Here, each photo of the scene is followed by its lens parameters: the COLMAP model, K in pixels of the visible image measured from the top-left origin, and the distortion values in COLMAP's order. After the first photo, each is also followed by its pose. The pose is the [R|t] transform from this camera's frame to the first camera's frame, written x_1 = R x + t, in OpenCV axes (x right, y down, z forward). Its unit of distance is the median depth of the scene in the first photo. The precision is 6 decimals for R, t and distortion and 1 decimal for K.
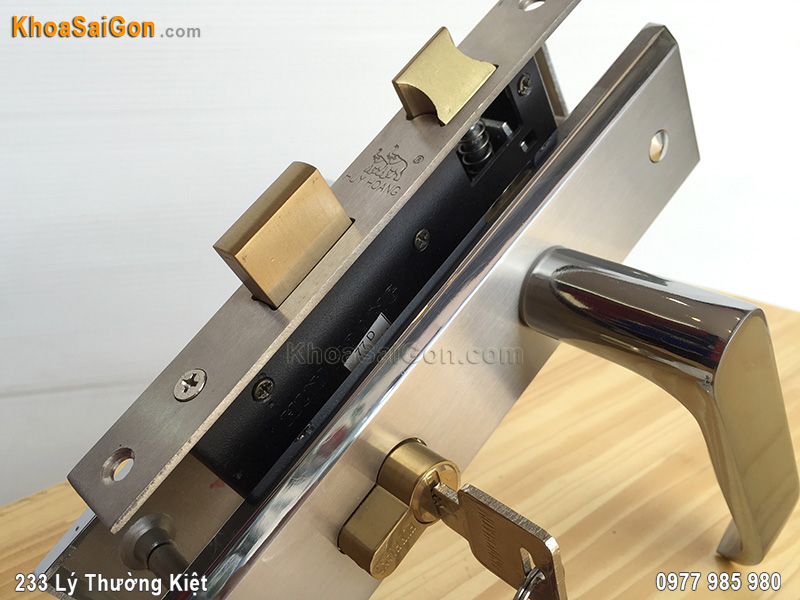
lens RADIAL K [[672.3, 0, 367.4], [0, 672.3, 352.3], [0, 0, 1]] dist [0.053372, -0.019823]
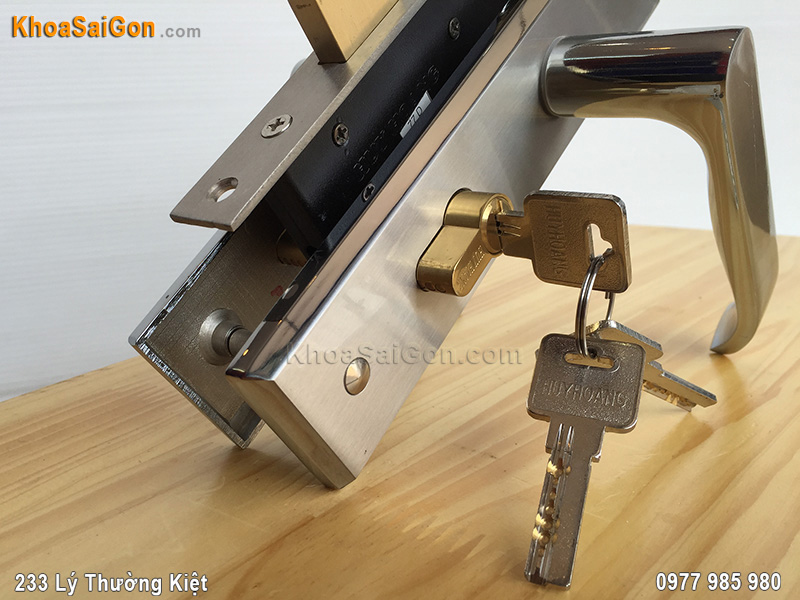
lens RADIAL K [[672.3, 0, 392.3], [0, 672.3, 323.6], [0, 0, 1]] dist [0.053372, -0.019823]
pose [[0.988599, -0.084252, 0.124794, -0.209659], [0.093478, 0.993157, -0.070013, 0.401743], [-0.118042, 0.080880, 0.989709, -0.076336]]
